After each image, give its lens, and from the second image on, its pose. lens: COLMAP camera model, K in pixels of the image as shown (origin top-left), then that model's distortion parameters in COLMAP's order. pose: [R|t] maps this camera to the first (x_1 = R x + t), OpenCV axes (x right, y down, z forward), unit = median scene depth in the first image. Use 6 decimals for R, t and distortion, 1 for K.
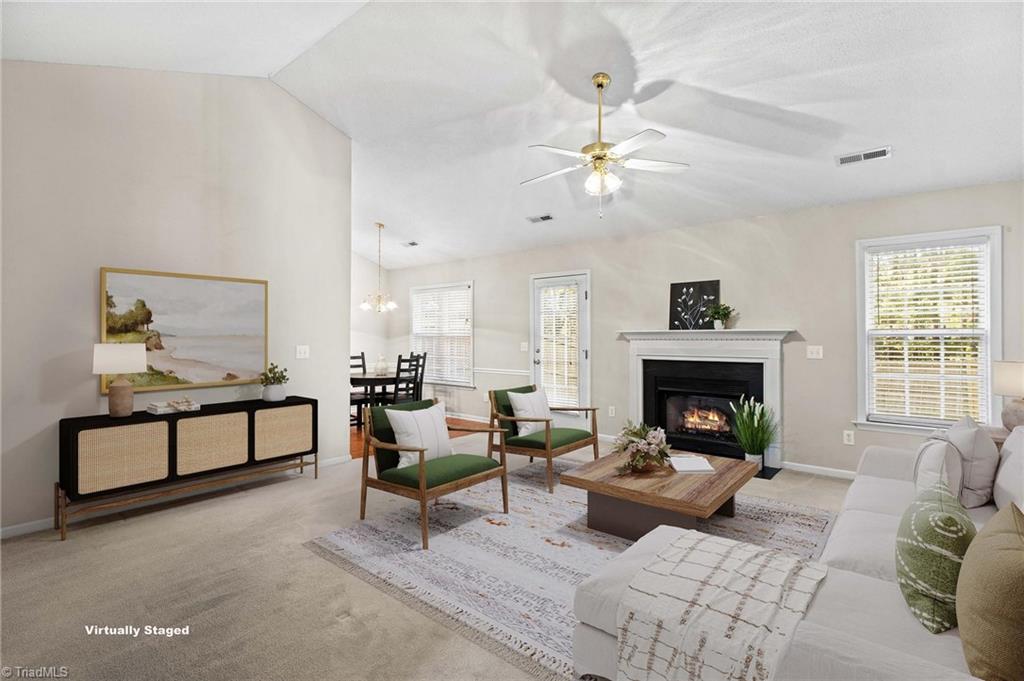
lens RADIAL K [[478.6, 0, 497.2], [0, 478.6, 336.8], [0, 0, 1]] dist [-0.000303, -0.000197]
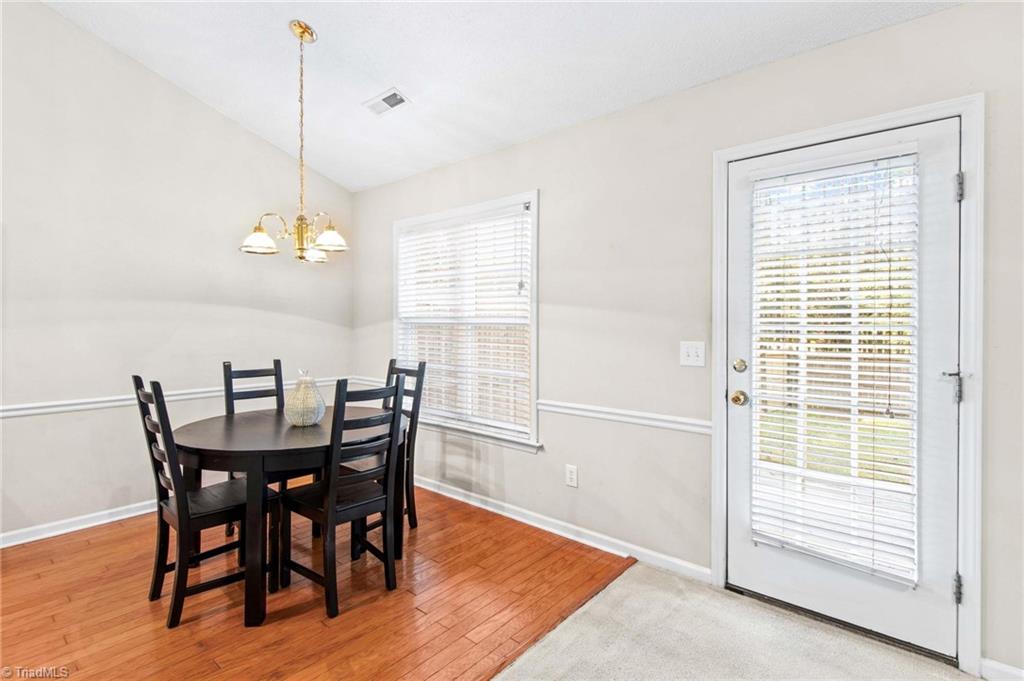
lens RADIAL K [[479.7, 0, 509.8], [0, 479.7, 323.8], [0, 0, 1]] dist [0.001697, -0.000246]
pose [[0.999886, 0.003619, 0.014627, -0.108802], [-0.003584, 0.999991, -0.002435, -0.000265], [-0.014636, 0.002383, 0.999890, 0.788644]]
